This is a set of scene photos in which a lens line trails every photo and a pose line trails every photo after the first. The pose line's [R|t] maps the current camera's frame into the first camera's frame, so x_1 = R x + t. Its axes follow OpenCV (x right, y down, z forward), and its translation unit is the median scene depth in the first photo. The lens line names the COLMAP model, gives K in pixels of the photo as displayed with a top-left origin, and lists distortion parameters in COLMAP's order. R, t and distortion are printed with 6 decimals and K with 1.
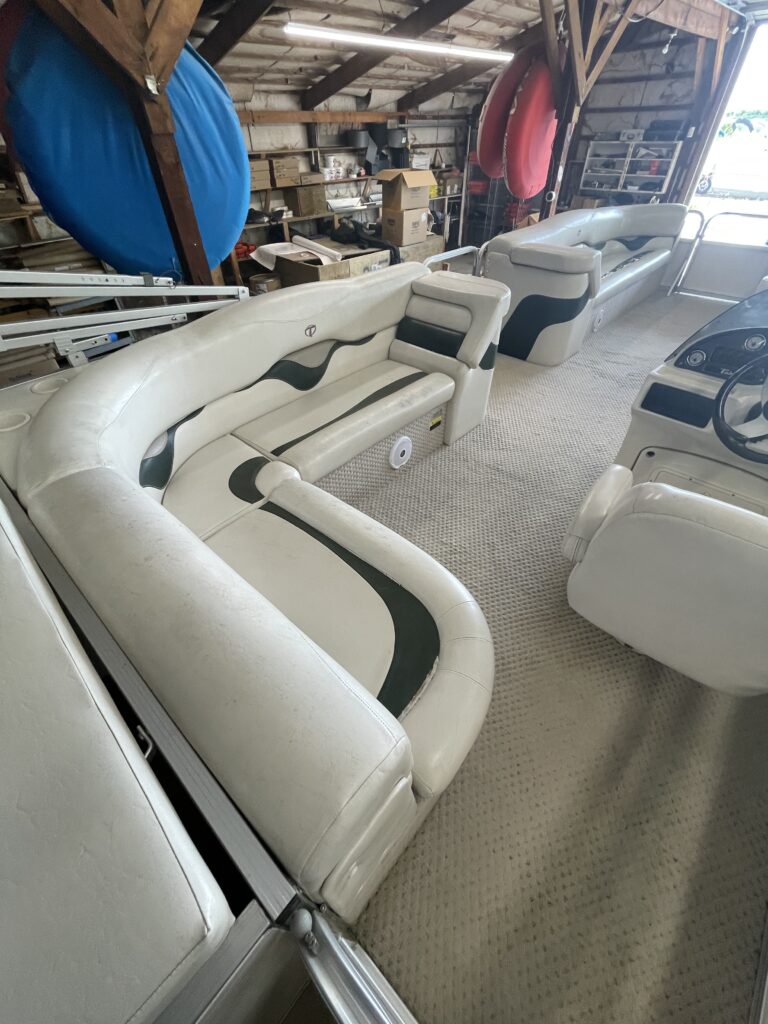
lens RADIAL K [[414.8, 0, 385.9], [0, 414.8, 512.0], [0, 0, 1]] dist [-0.002495, -0.000019]
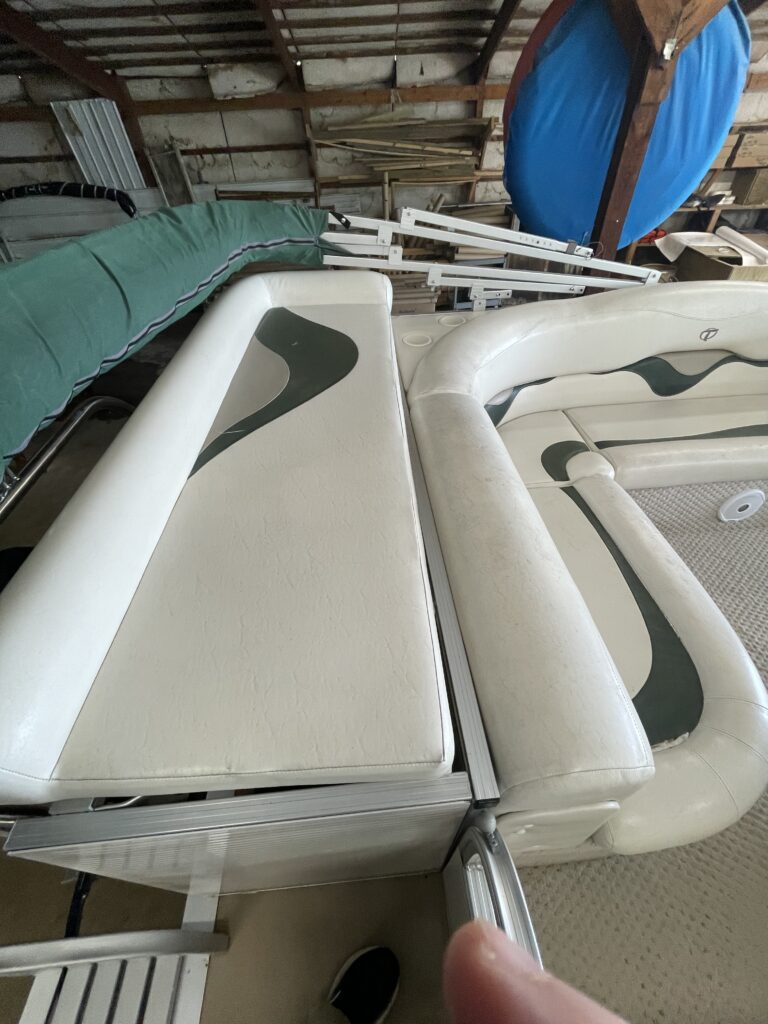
lens RADIAL K [[414.8, 0, 387.0], [0, 414.8, 512.3], [0, 0, 1]] dist [-0.002495, -0.000019]
pose [[0.725119, 0.469712, -0.503560, -0.018552], [-0.451021, 0.876531, 0.168148, 0.015216], [0.520367, 0.105189, 0.847439, -0.014733]]
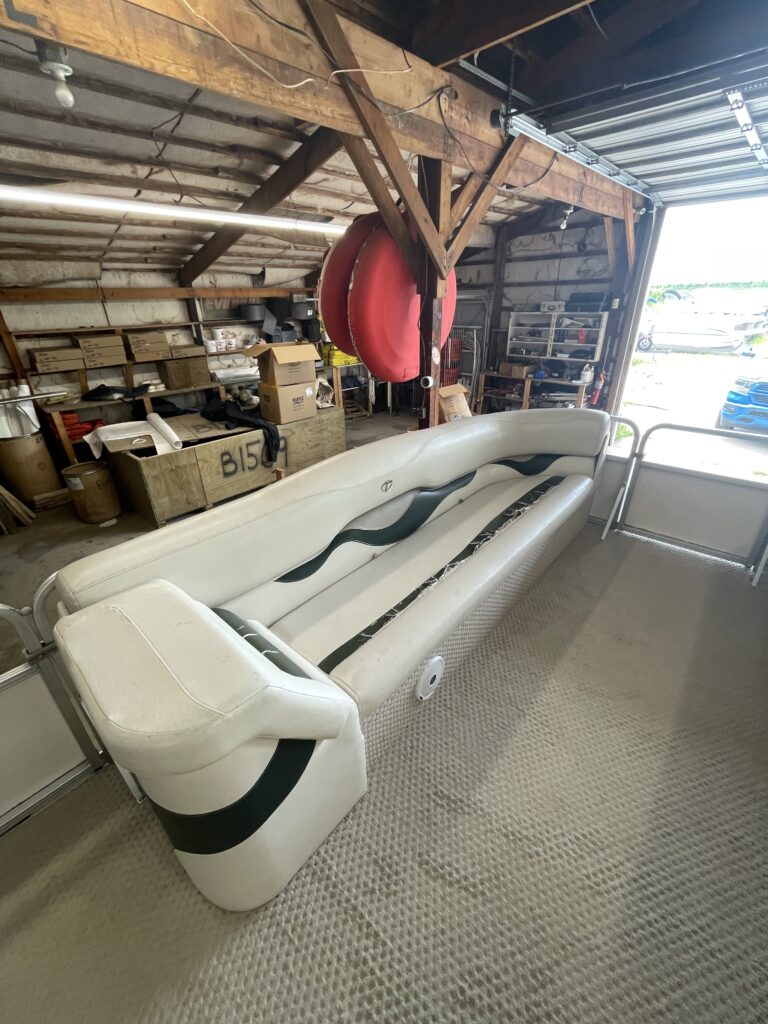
lens RADIAL K [[414.8, 0, 386.0], [0, 414.8, 511.2], [0, 0, 1]] dist [-0.002495, -0.000019]
pose [[0.999868, -0.012329, 0.010609, 0.258173], [0.014737, 0.962730, -0.270063, -0.286760], [-0.006884, 0.270183, 0.962784, 0.297915]]
